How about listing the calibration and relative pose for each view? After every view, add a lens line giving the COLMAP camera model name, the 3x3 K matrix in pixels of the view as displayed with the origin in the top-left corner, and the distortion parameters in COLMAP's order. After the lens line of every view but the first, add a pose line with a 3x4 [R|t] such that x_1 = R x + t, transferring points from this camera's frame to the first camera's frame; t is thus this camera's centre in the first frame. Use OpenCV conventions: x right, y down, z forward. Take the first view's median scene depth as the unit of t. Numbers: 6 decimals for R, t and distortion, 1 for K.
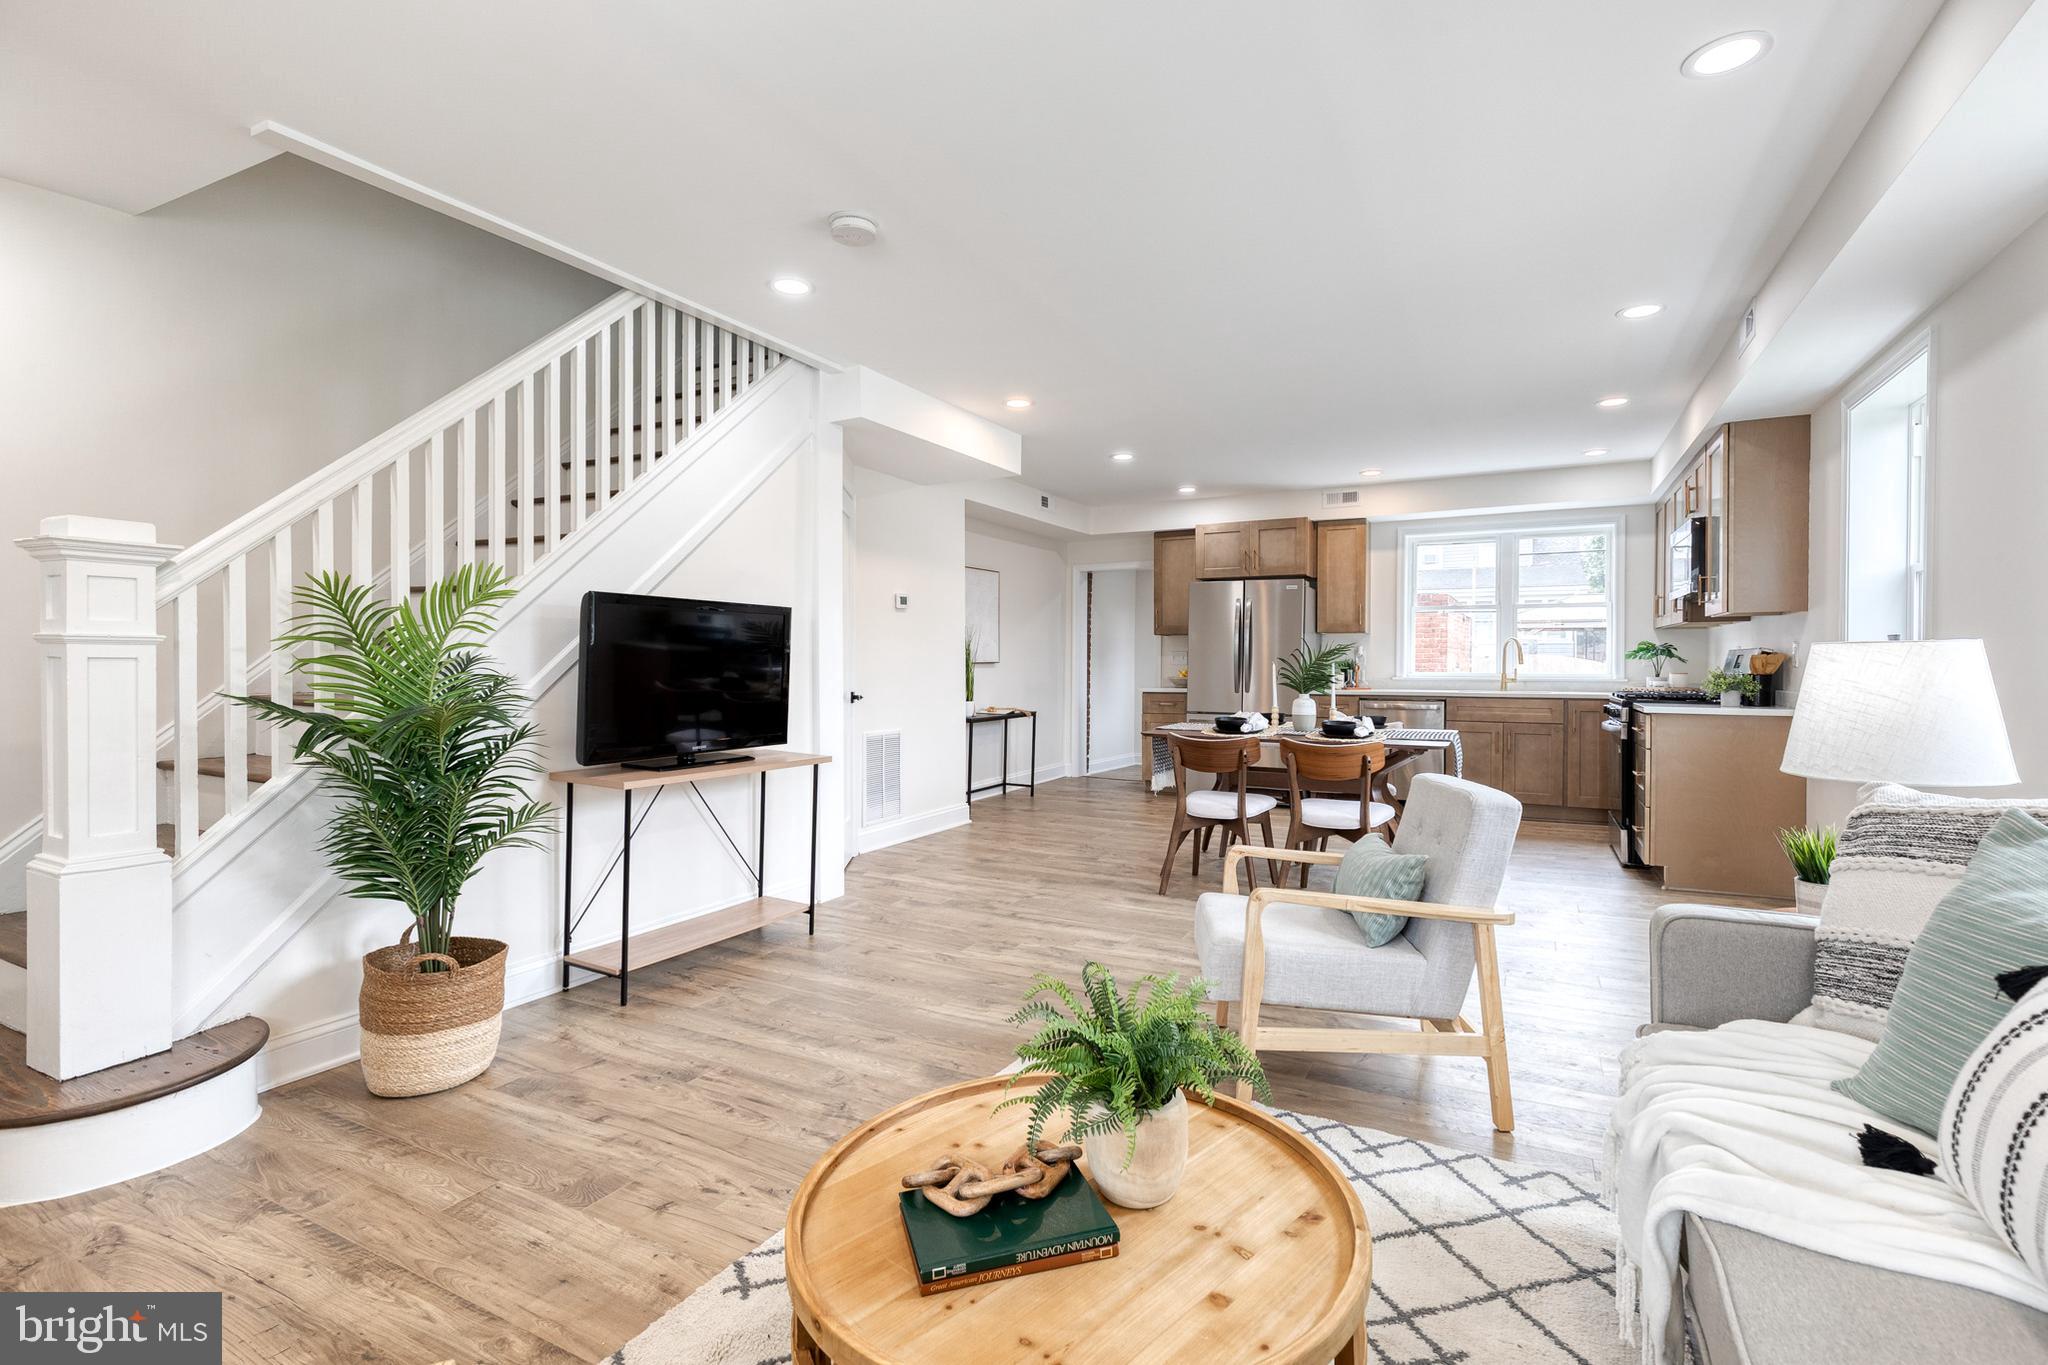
lens RADIAL K [[925.6, 0, 1043.2], [0, 925.6, 668.3], [0, 0, 1]] dist [0.006972, -0.000312]
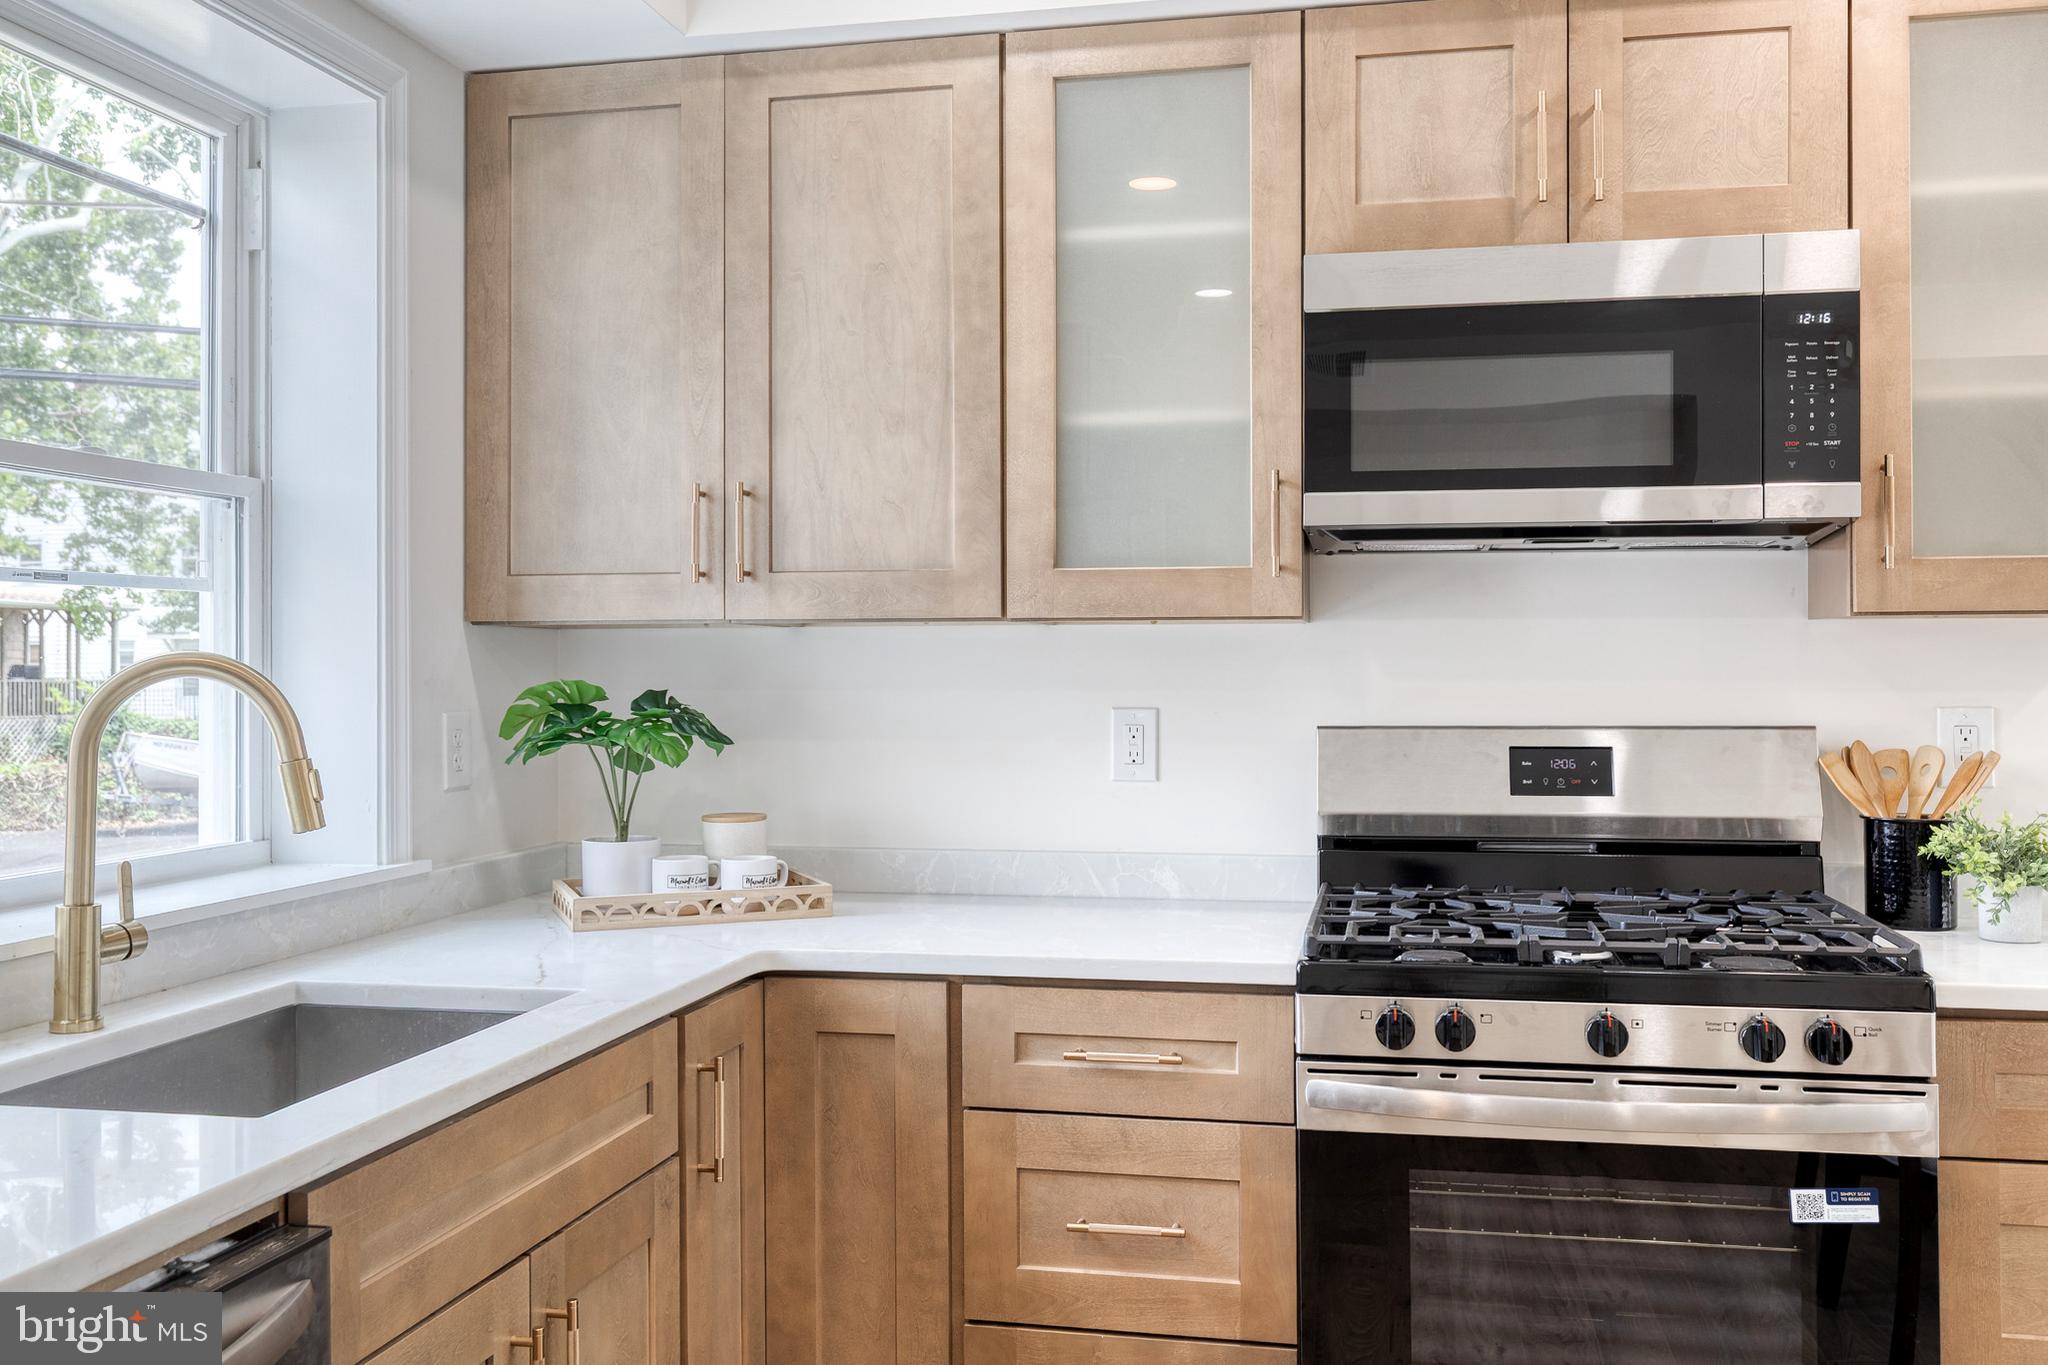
lens RADIAL K [[1761.2, 0, 1038.9], [0, 1761.2, 650.6], [0, 0, 1]] dist [0.000504, 0.002940]
pose [[-0.268412, 0.009437, 0.963258, 0.270224], [0.008990, 0.999933, -0.007292, -0.040753], [-0.963262, 0.006702, -0.268479, 1.270392]]
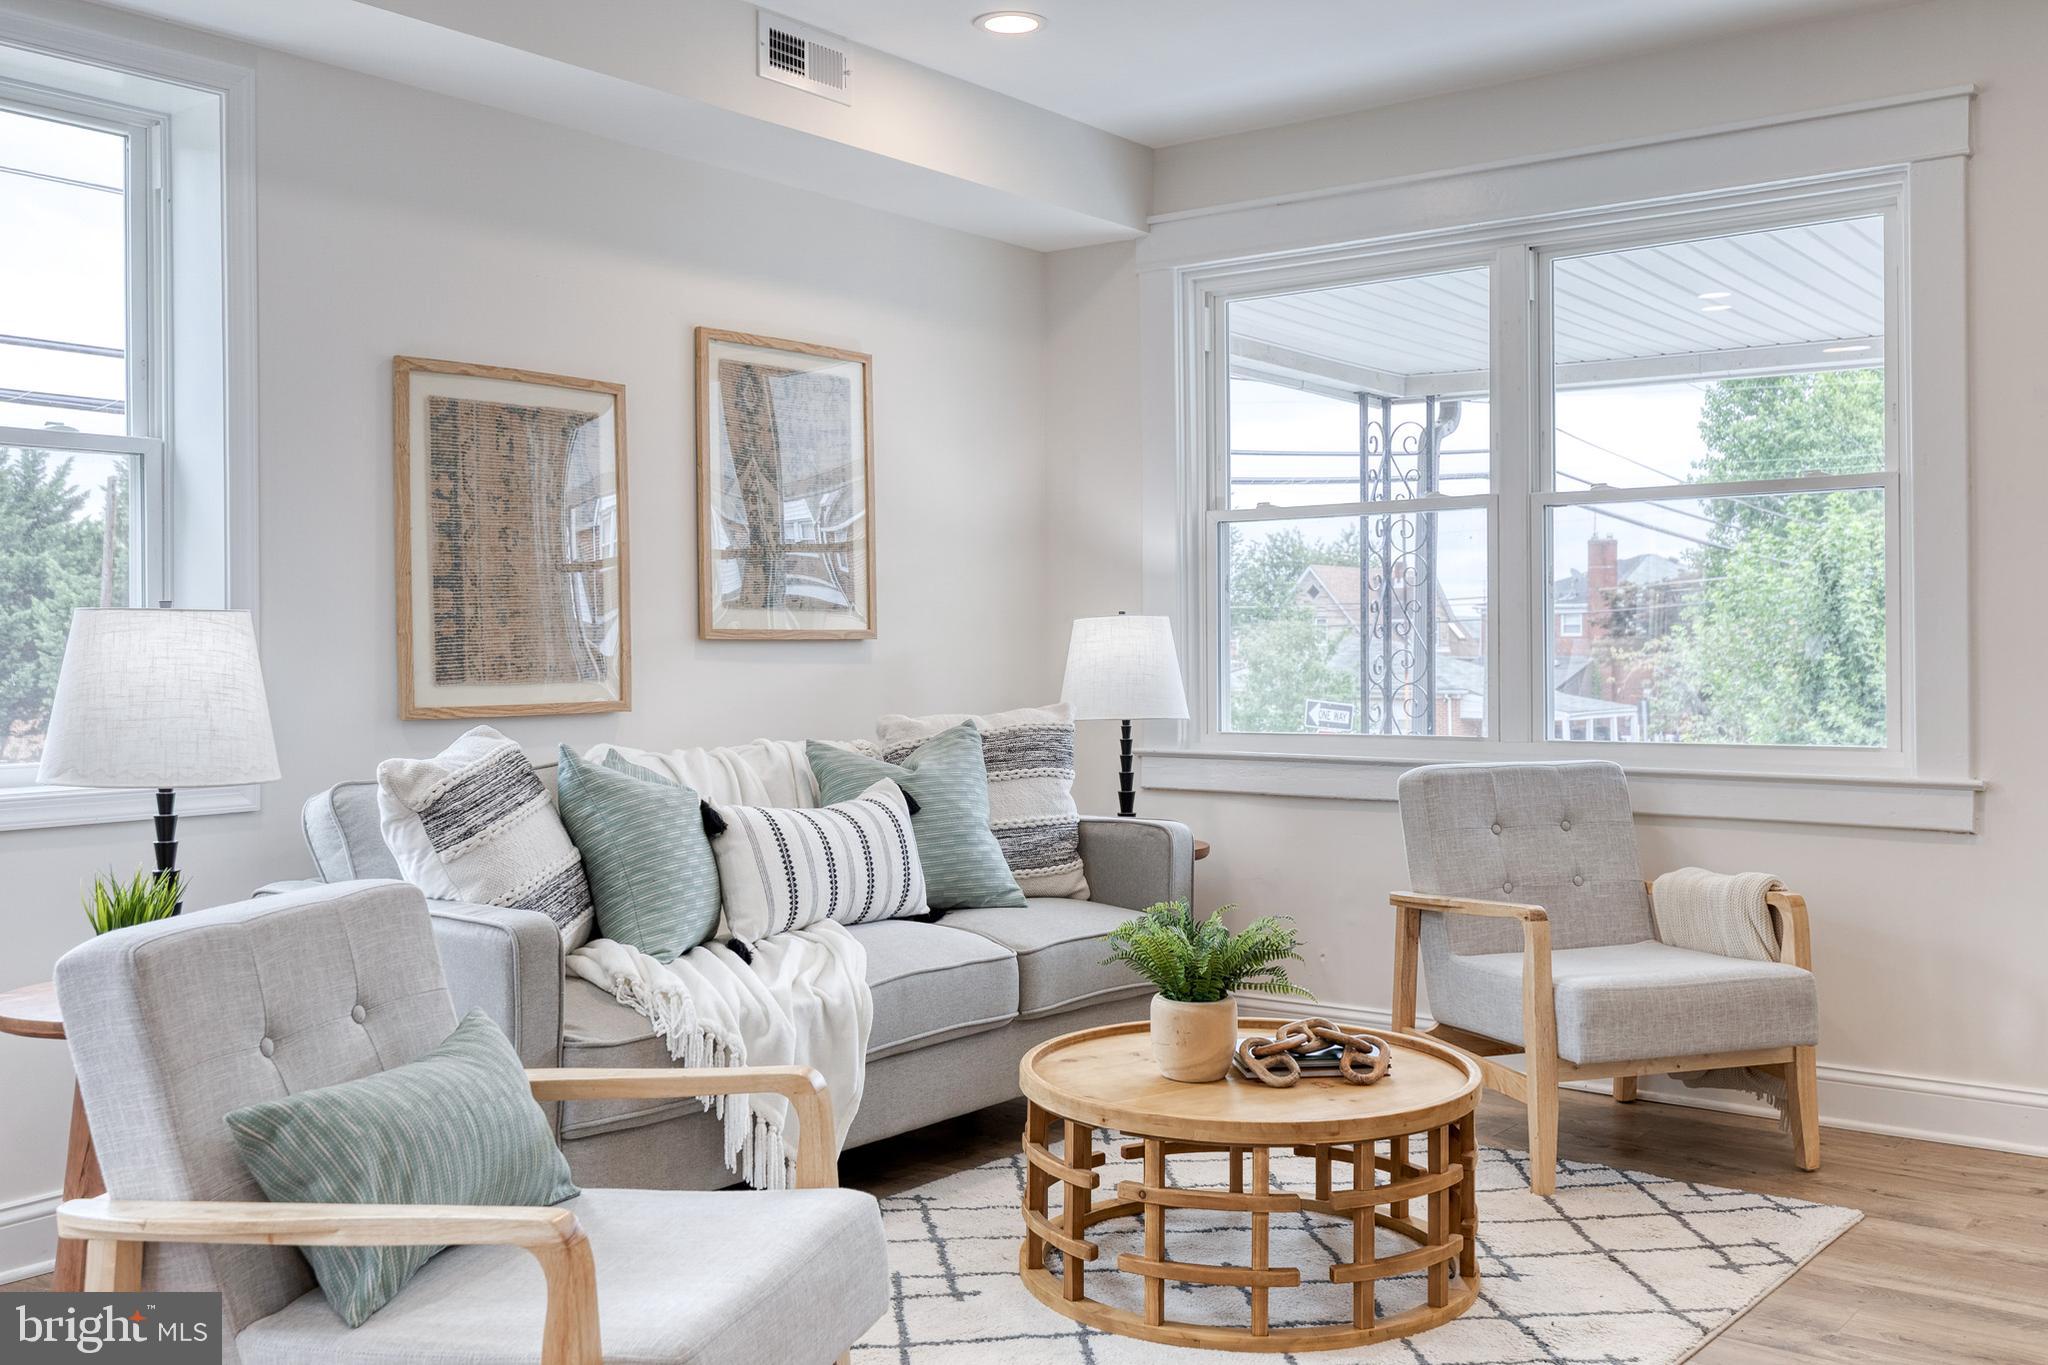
lens RADIAL K [[1956.3, 0, 1044.0], [0, 1956.3, 684.4], [0, 0, 1]] dist [0.006957, 0.010392]
pose [[-0.984869, 0.001860, 0.173289, -0.037794], [0.006577, 0.999623, 0.026651, -0.001580], [-0.173174, 0.027388, -0.984510, 0.907165]]
